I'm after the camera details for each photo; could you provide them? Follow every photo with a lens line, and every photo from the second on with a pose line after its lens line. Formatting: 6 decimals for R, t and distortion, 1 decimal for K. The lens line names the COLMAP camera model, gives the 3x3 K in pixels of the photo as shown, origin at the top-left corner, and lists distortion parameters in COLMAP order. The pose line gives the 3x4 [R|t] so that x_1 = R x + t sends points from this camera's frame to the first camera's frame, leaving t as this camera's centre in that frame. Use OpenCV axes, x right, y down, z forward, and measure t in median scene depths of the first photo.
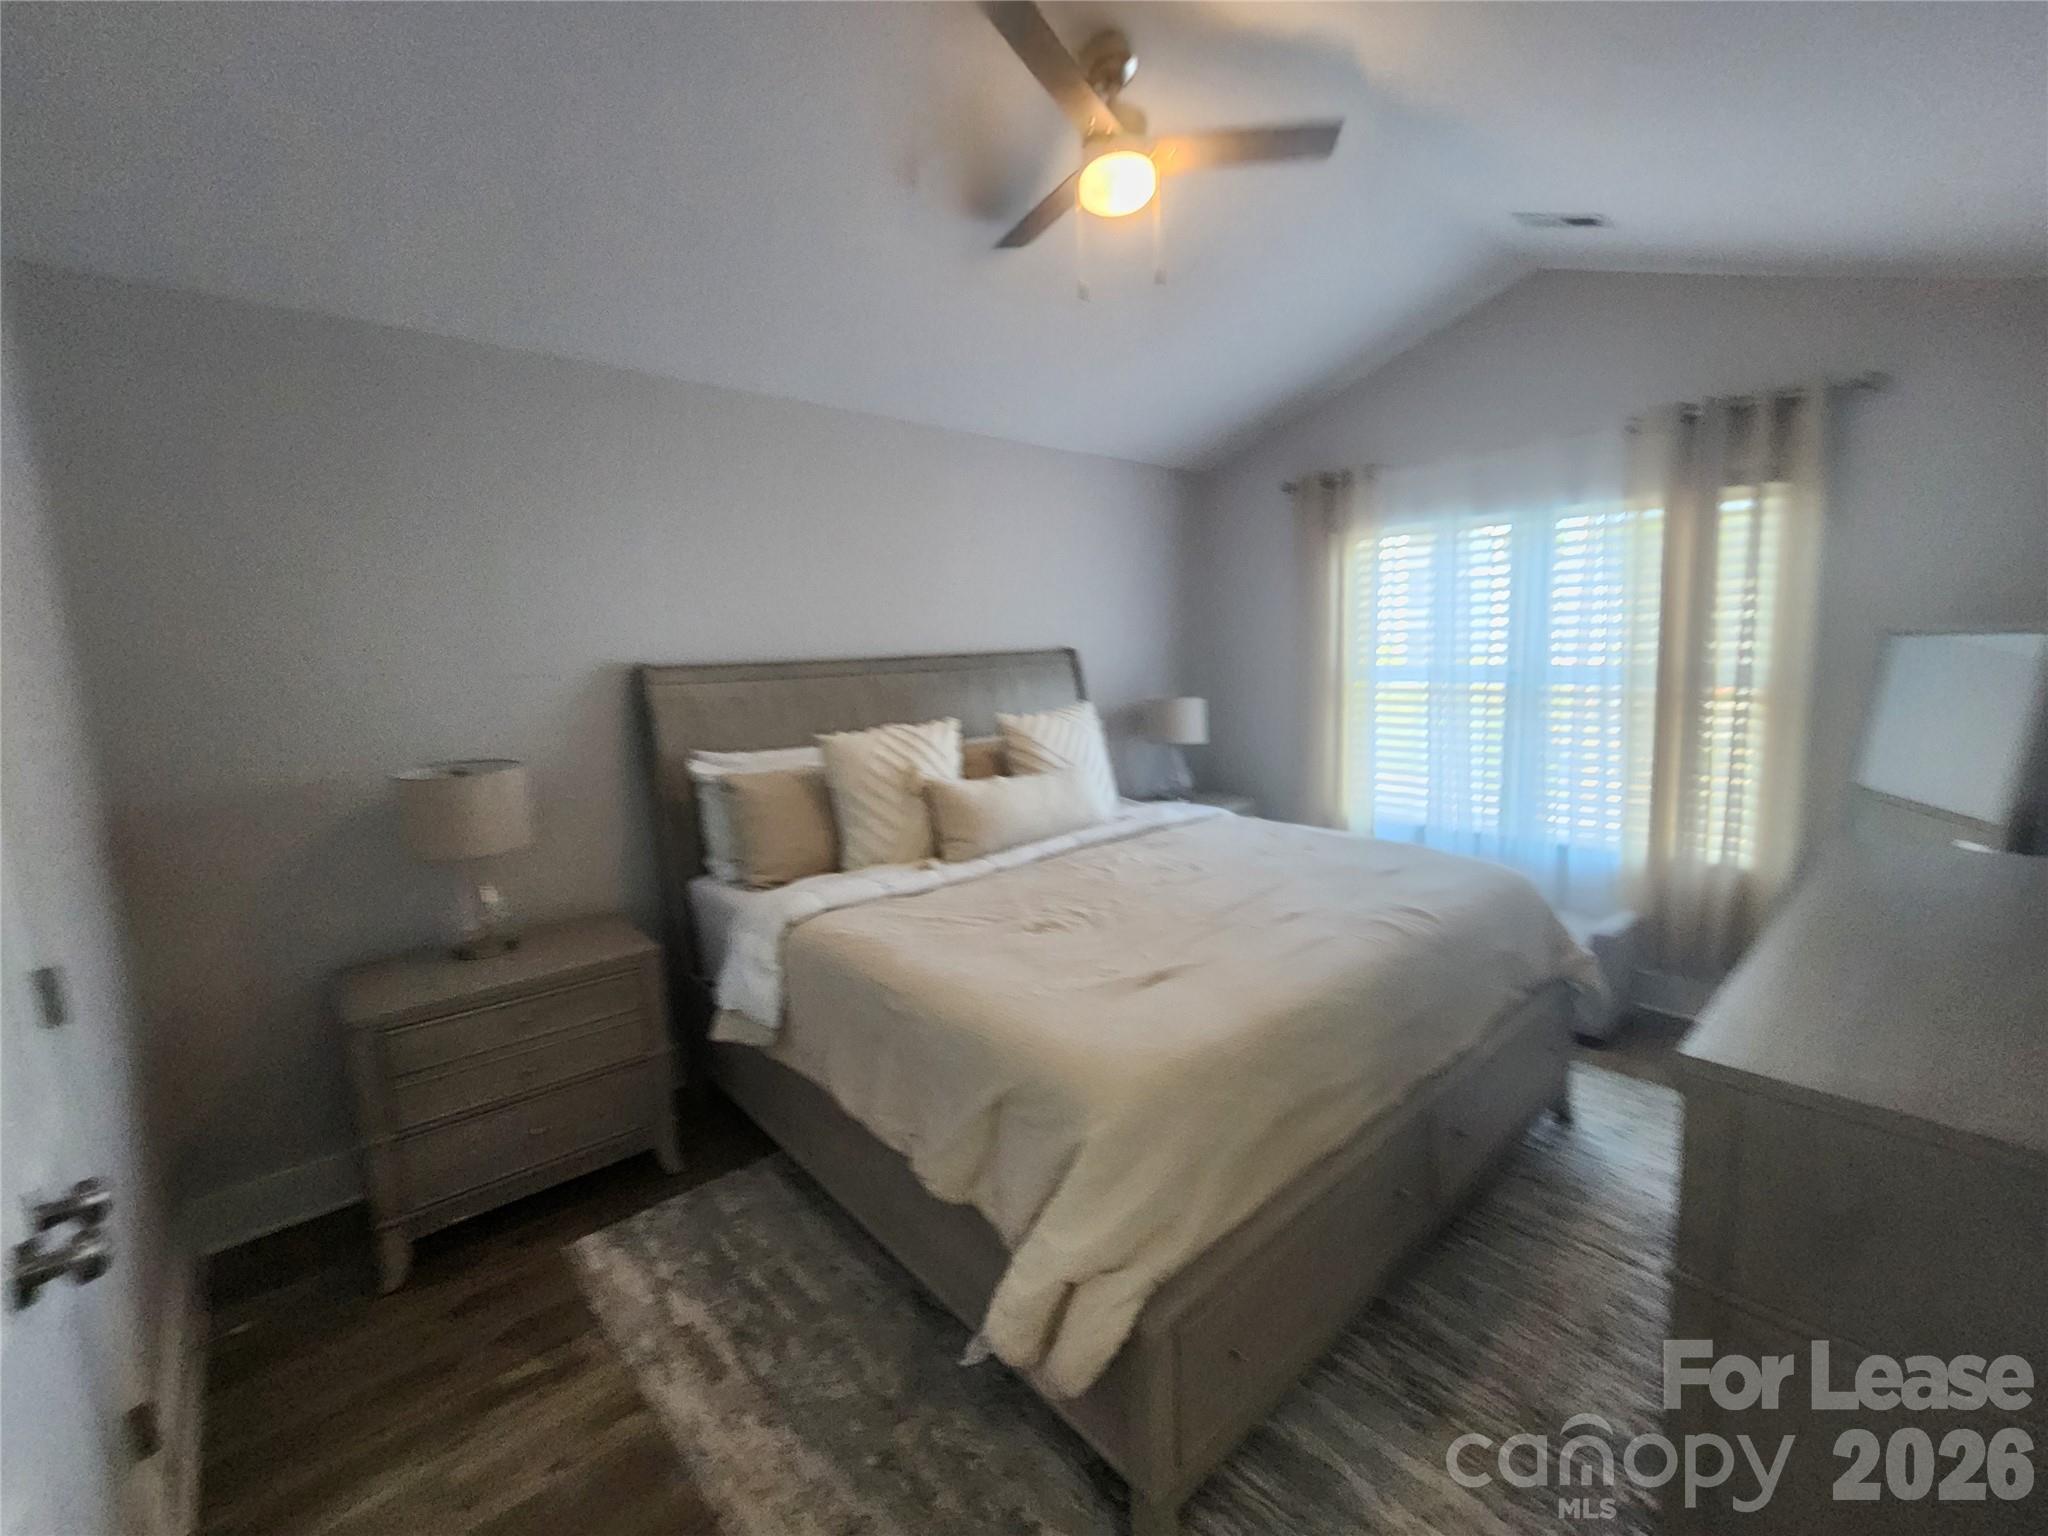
lens RADIAL K [[838.3, 0, 1030.7], [0, 838.3, 762.3], [0, 0, 1]] dist [-0.002068, -0.000929]
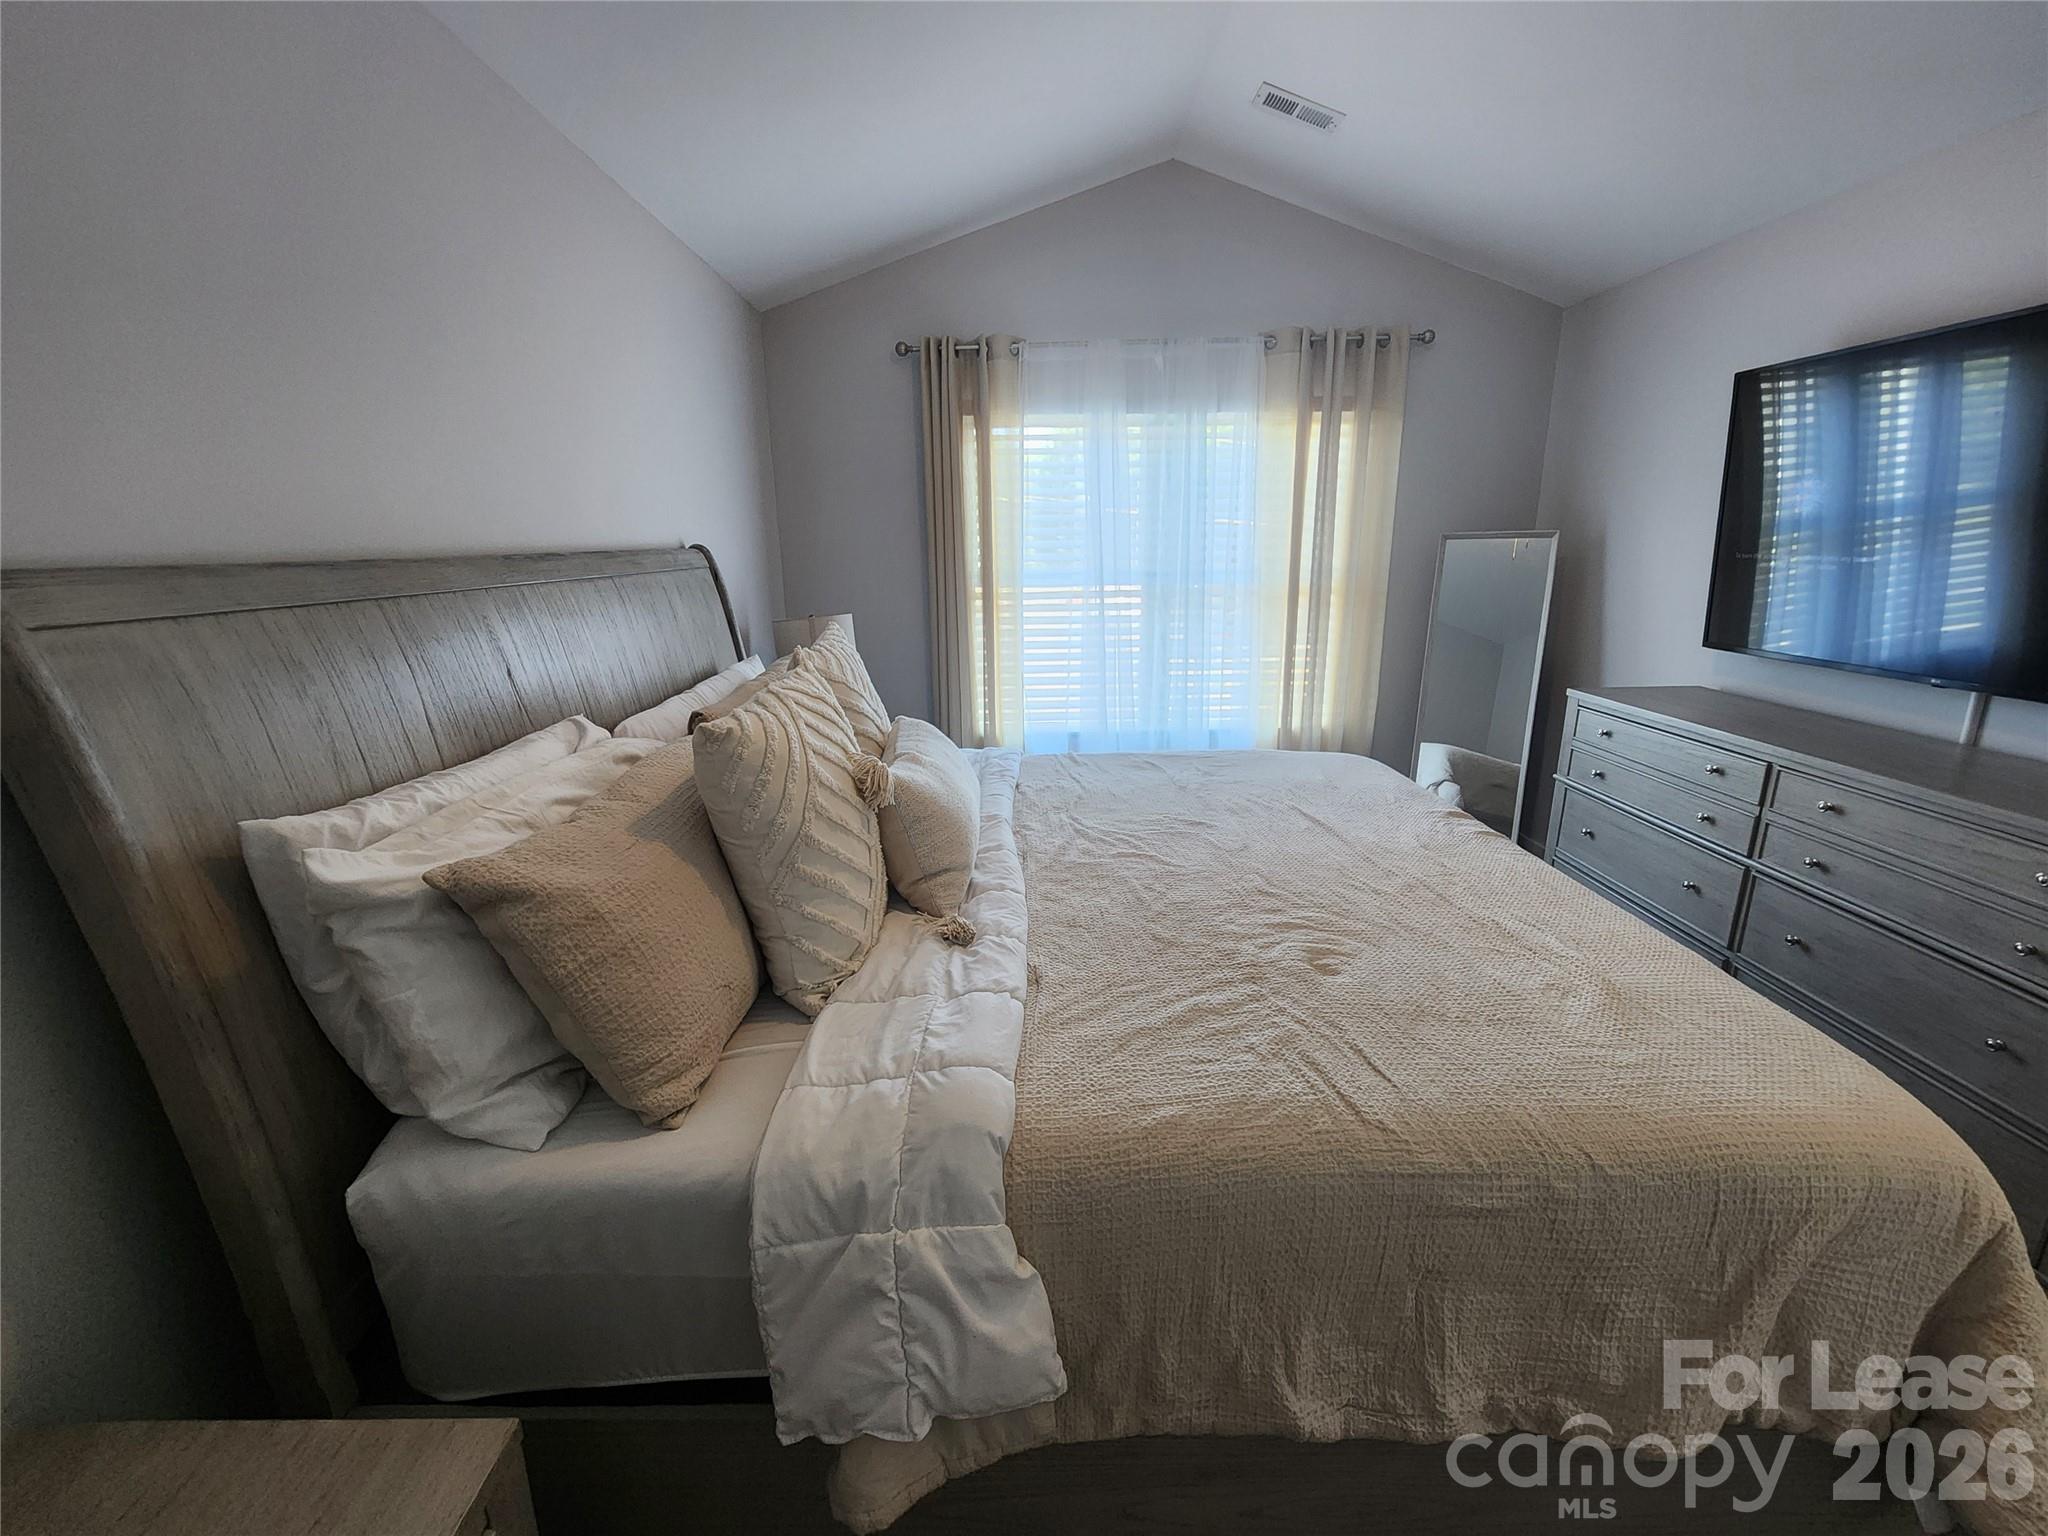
lens RADIAL K [[838.3, 0, 1030.7], [0, 838.3, 762.3], [0, 0, 1]] dist [-0.002068, -0.000929]
pose [[0.664423, -0.171857, 0.727329, -0.378359], [0.098398, 0.984846, 0.142817, -0.046348], [-0.740851, -0.023323, 0.671265, 0.476997]]
